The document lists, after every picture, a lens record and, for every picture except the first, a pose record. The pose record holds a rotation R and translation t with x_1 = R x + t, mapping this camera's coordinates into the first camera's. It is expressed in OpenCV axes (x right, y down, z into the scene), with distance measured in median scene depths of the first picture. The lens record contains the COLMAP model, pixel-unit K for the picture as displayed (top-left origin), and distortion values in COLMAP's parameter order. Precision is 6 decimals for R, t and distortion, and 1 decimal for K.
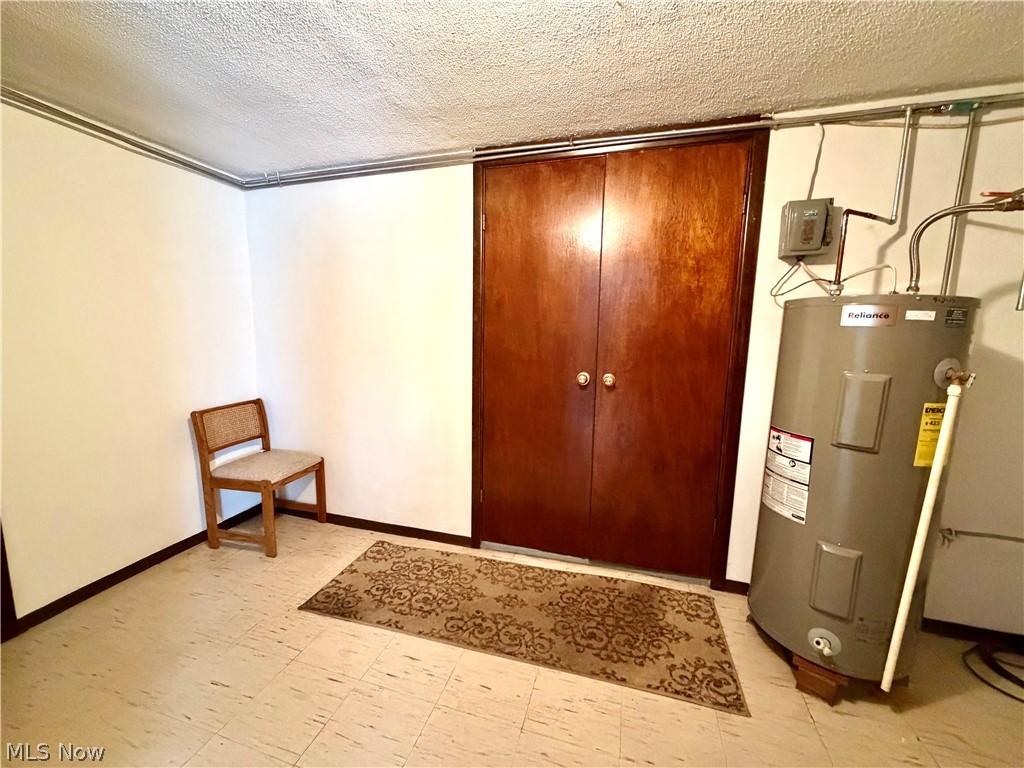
lens RADIAL K [[409.5, 0, 512.5], [0, 409.5, 386.3], [0, 0, 1]] dist [0.000026, -0.000401]
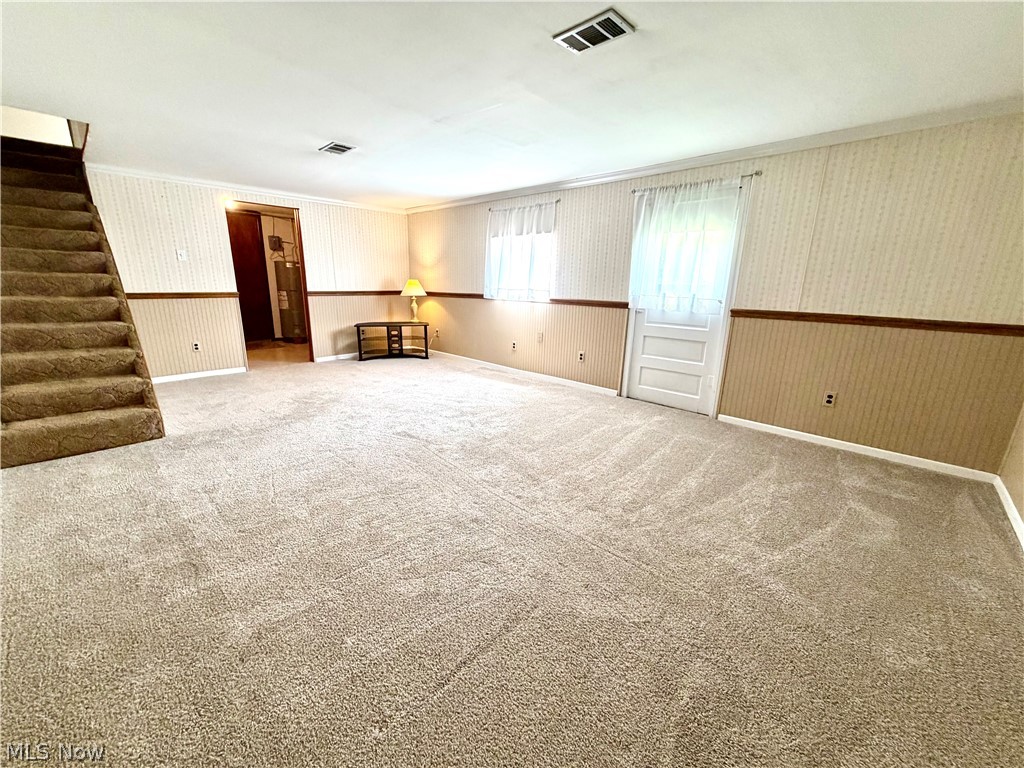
lens RADIAL K [[409.5, 0, 510.0], [0, 409.5, 385.0], [0, 0, 1]] dist [0.000026, -0.000401]
pose [[0.447937, -0.226368, 0.864934, -2.265036], [0.117377, 0.973933, 0.194107, 0.524978], [-0.886327, 0.014576, 0.462831, -3.204065]]
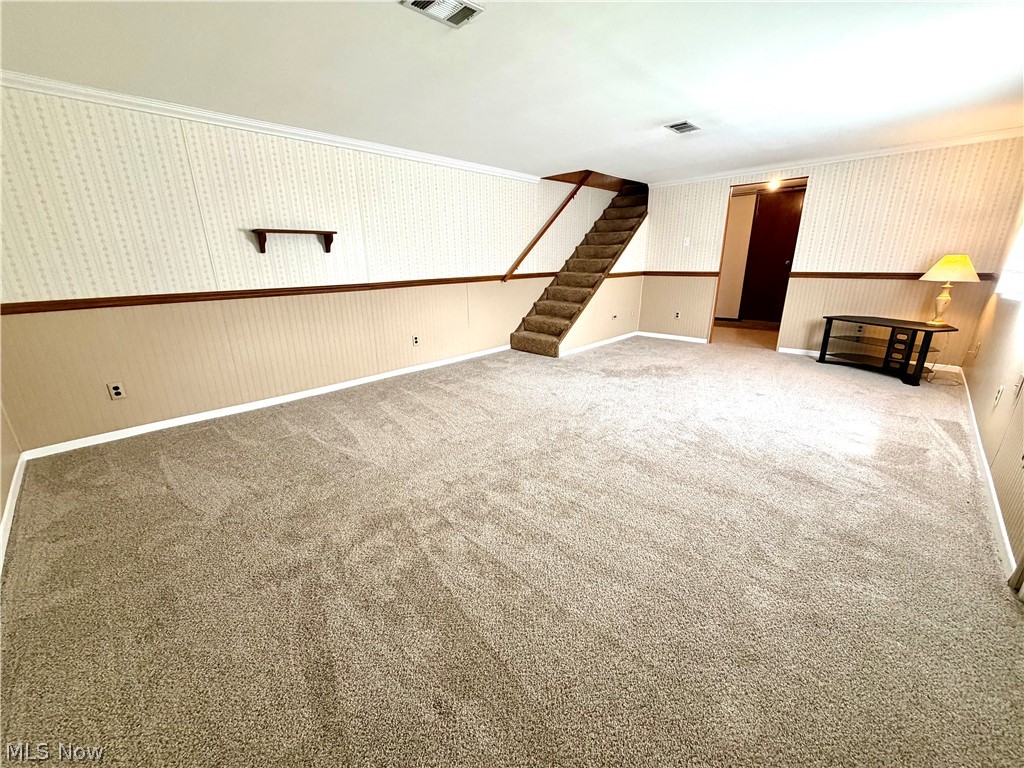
lens RADIAL K [[409.5, 0, 508.5], [0, 409.5, 385.0], [0, 0, 1]] dist [0.000026, -0.000401]
pose [[0.884238, 0.111423, -0.453550, 0.308336], [-0.040843, 0.985852, 0.162565, 0.683161], [0.465246, -0.125222, 0.876279, -4.086845]]
